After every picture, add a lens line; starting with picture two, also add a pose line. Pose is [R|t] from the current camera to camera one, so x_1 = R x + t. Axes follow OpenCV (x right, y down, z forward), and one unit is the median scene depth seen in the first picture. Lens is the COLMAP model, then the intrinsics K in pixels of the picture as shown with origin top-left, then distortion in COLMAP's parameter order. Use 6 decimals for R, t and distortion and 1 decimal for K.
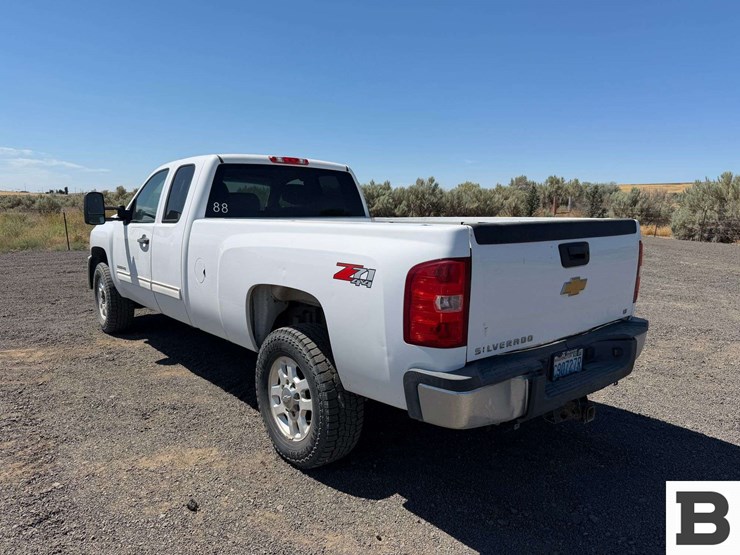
lens RADIAL K [[524.5, 0, 365.3], [0, 524.5, 277.6], [0, 0, 1]] dist [0.039390, -0.040665]
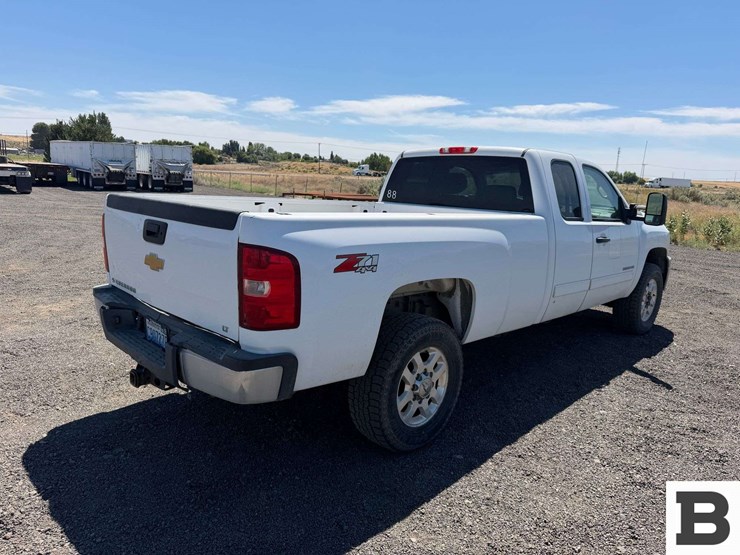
lens RADIAL K [[524.5, 0, 368.1], [0, 524.5, 279.0], [0, 0, 1]] dist [0.039390, -0.040665]
pose [[0.094614, 0.179692, -0.979162, 0.951044], [-0.181214, 0.970251, 0.160547, -0.127382], [0.978882, 0.162248, 0.124362, 0.829879]]
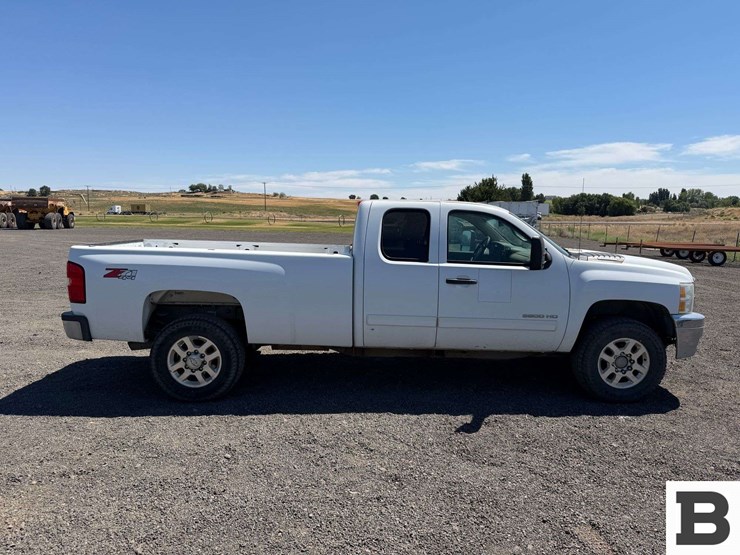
lens RADIAL K [[524.5, 0, 369.6], [0, 524.5, 280.1], [0, 0, 1]] dist [0.039390, -0.040665]
pose [[-0.608329, 0.072165, -0.790398, 0.909987], [-0.129829, 0.973396, 0.188796, -0.322447], [0.782995, 0.217467, -0.582776, 2.024003]]
